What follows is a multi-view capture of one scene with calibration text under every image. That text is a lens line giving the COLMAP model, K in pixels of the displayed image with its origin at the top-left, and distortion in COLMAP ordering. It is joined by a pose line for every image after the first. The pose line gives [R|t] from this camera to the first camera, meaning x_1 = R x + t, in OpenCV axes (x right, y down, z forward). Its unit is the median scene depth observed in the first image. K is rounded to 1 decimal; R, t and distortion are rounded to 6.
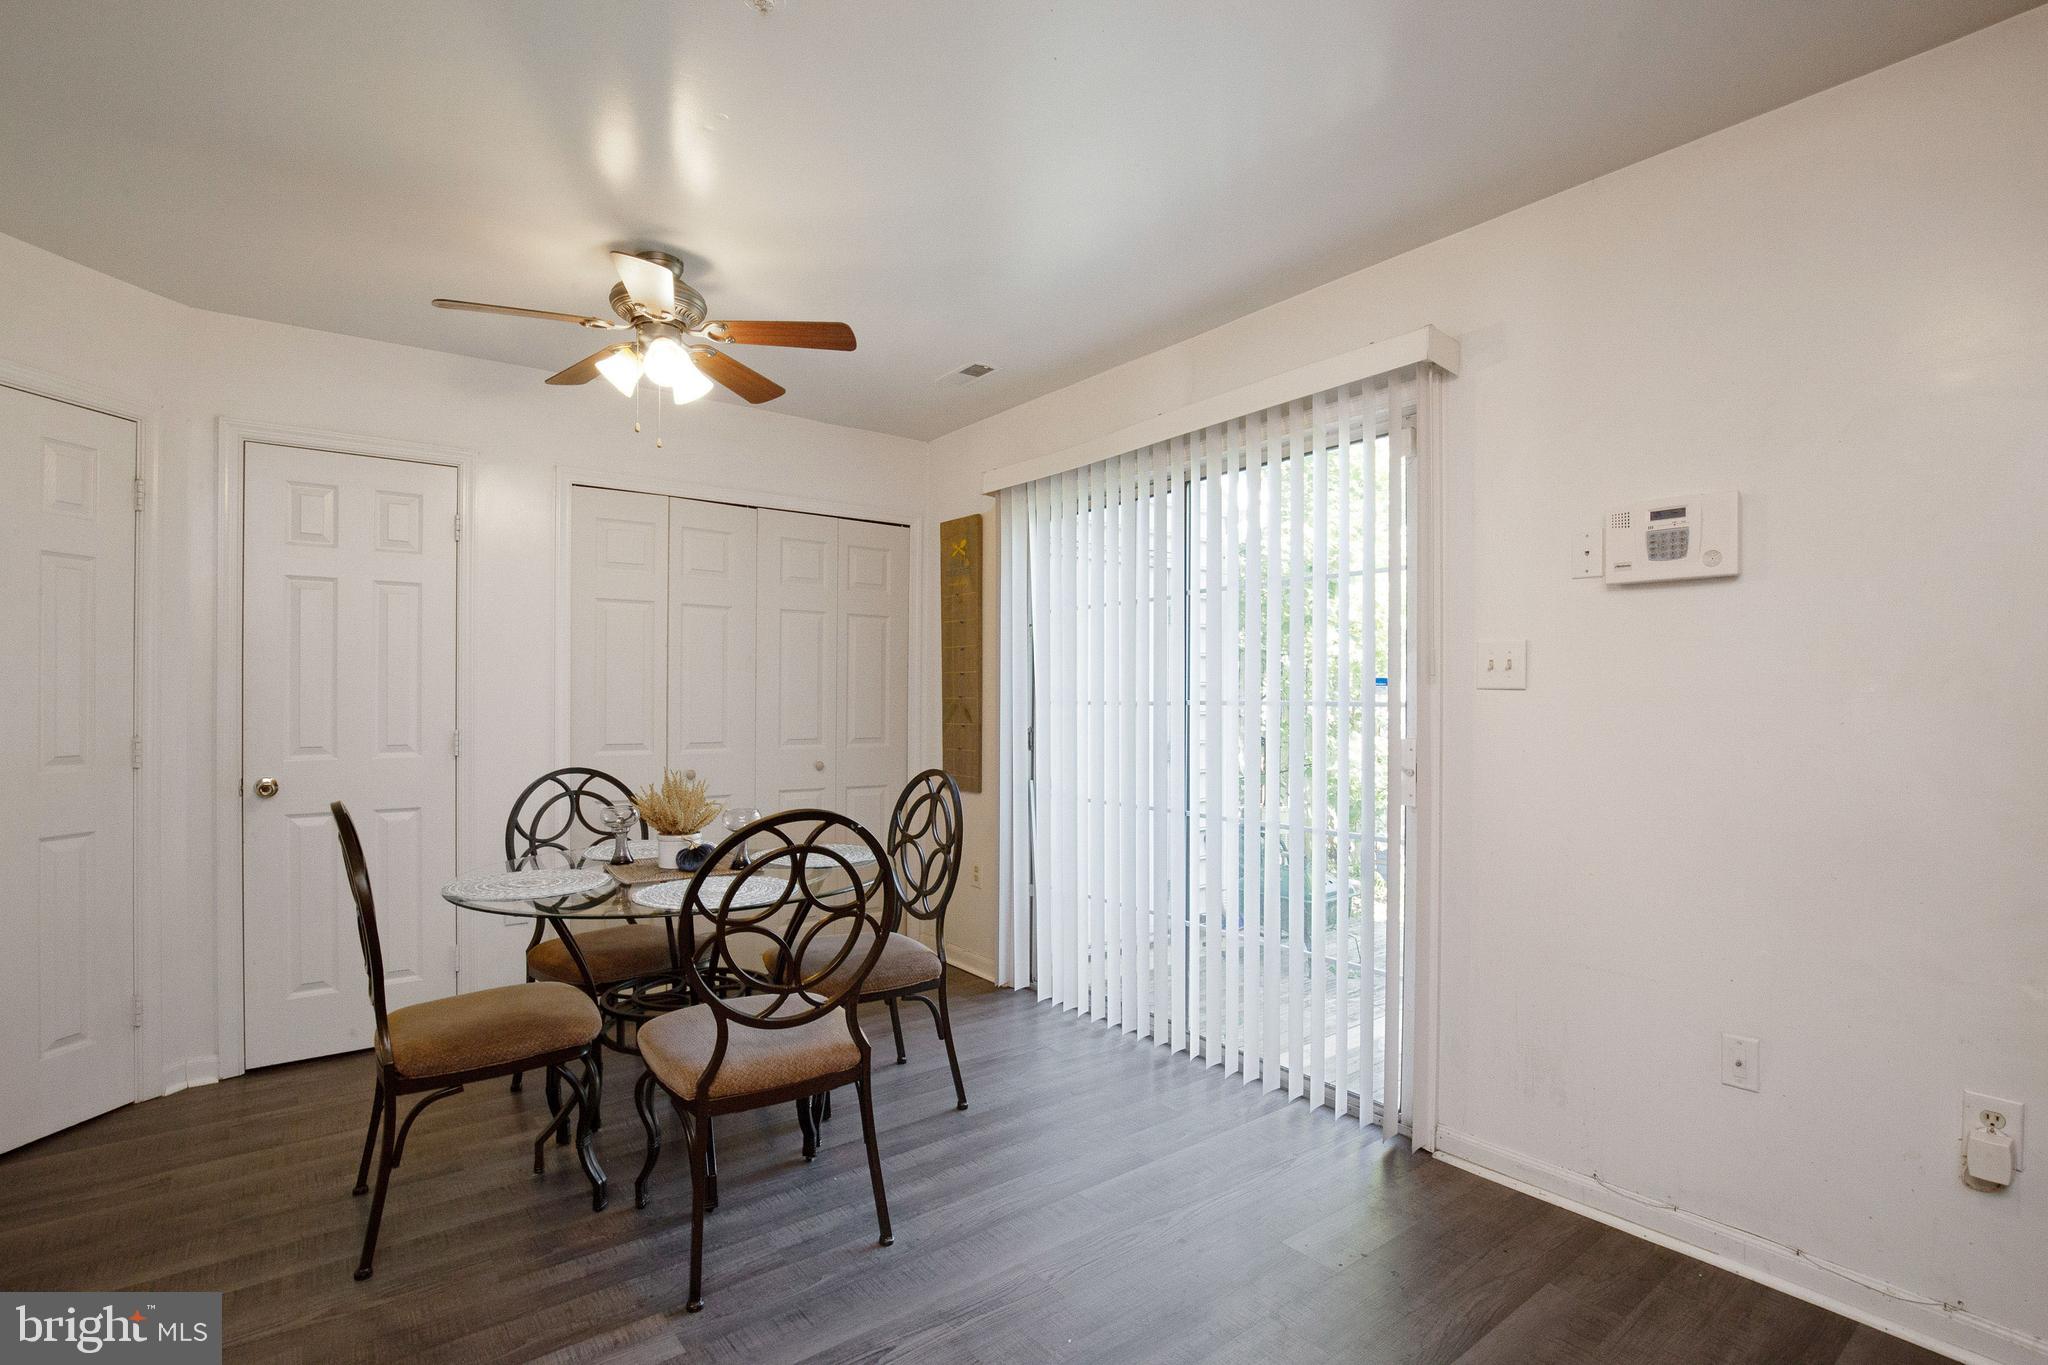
lens RADIAL K [[950.8, 0, 1024.0], [0, 950.8, 682.5], [0, 0, 1]] dist [-0.026324, 0.000192]
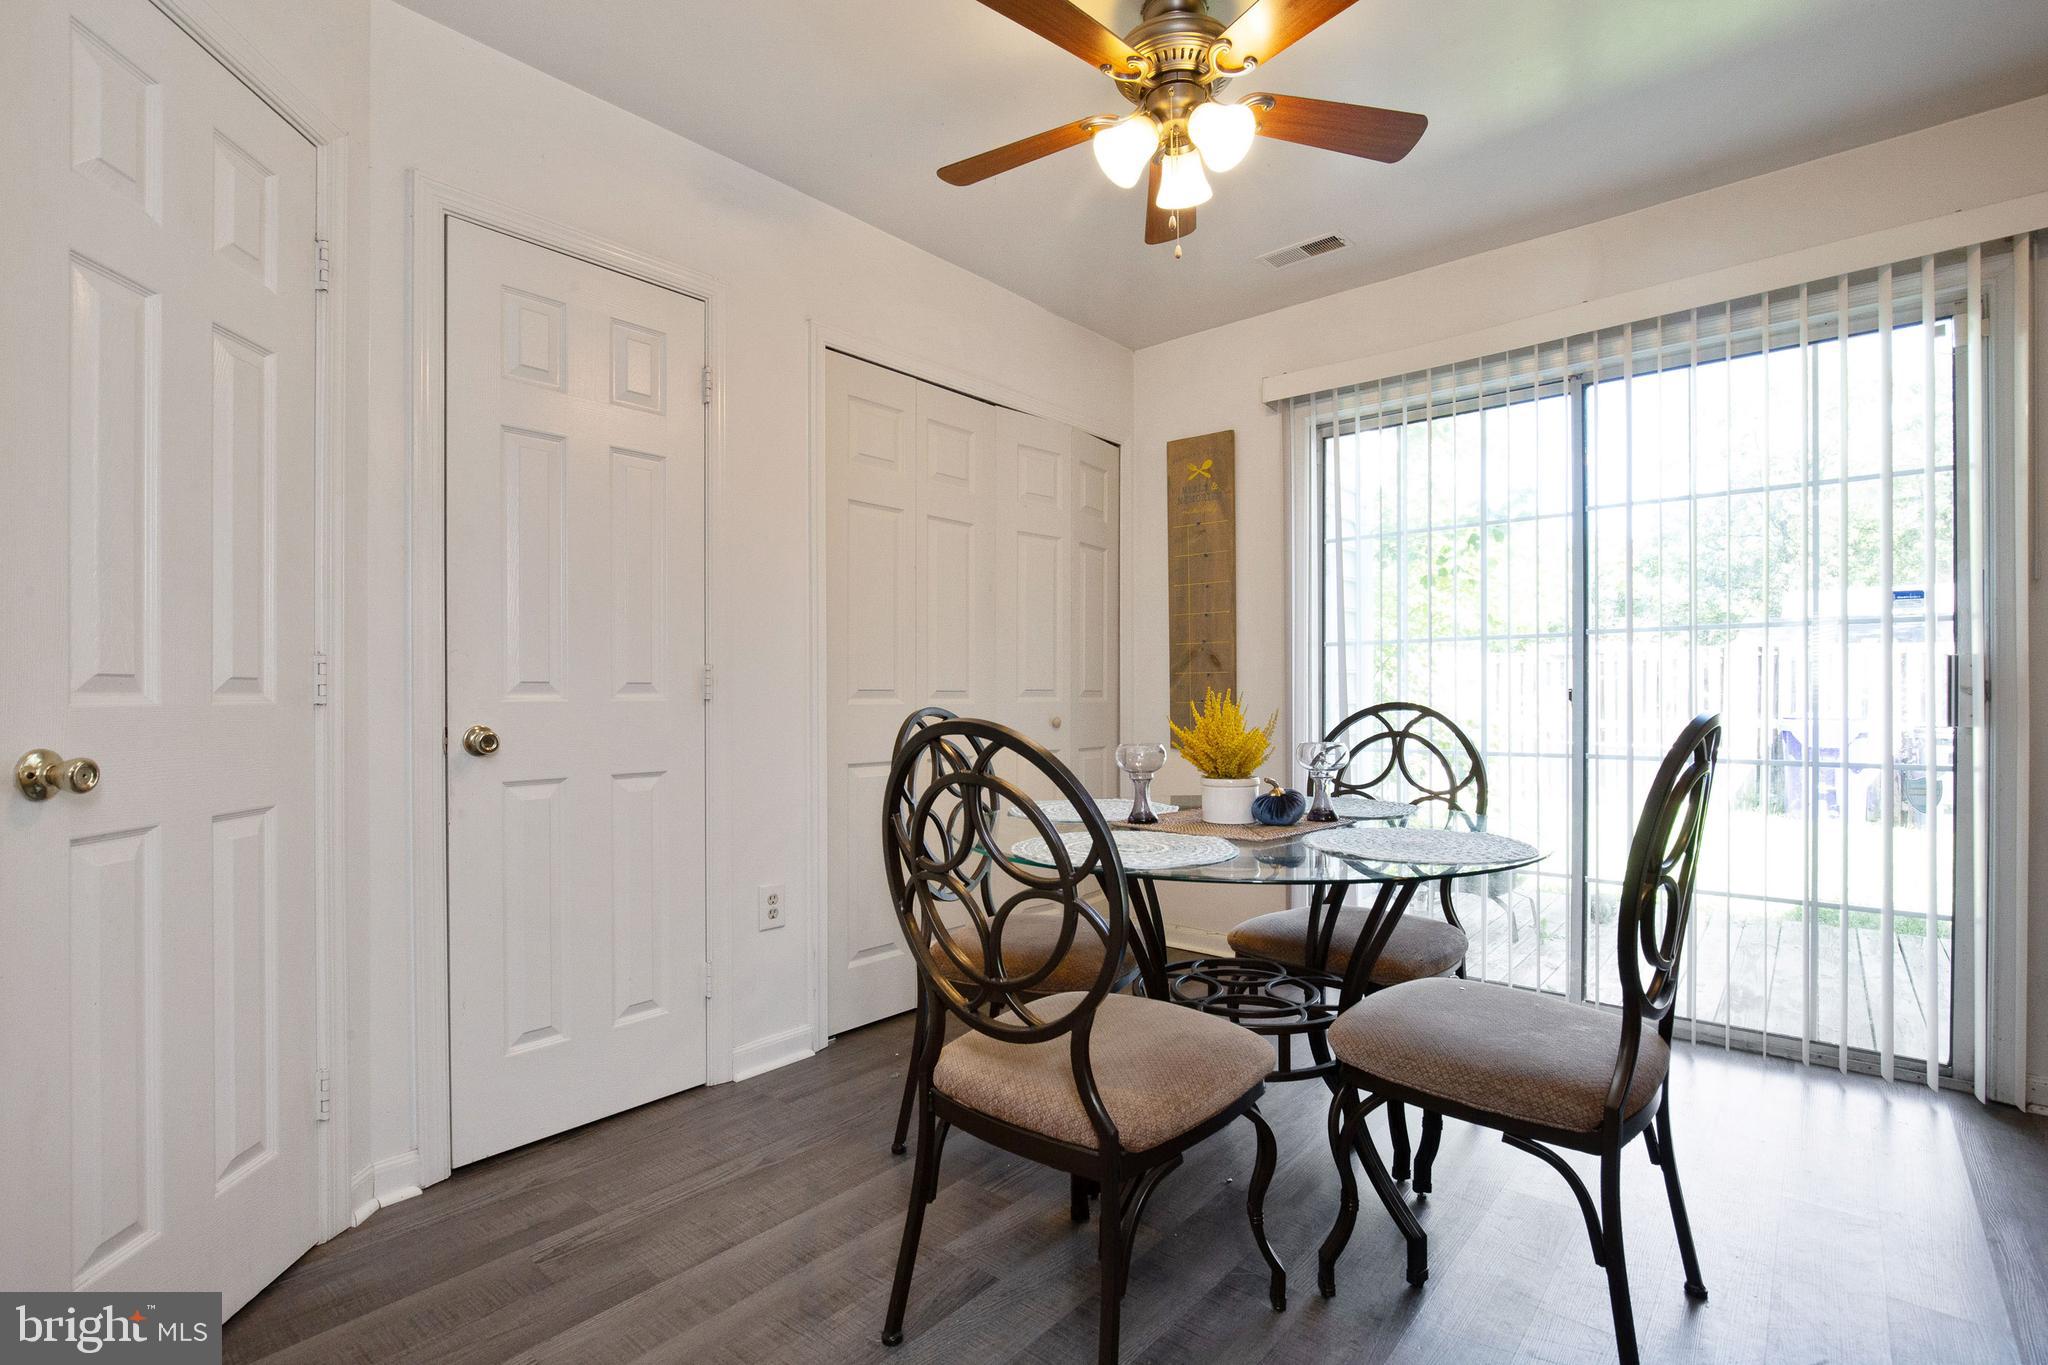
lens RADIAL K [[950.8, 0, 1024.0], [0, 950.8, 682.5], [0, 0, 1]] dist [-0.026324, 0.000192]
pose [[0.978844, -0.003178, 0.204585, -0.533872], [0.003228, 0.999995, 0.000091, 0.067934], [-0.204584, 0.000571, 0.978849, 0.249340]]
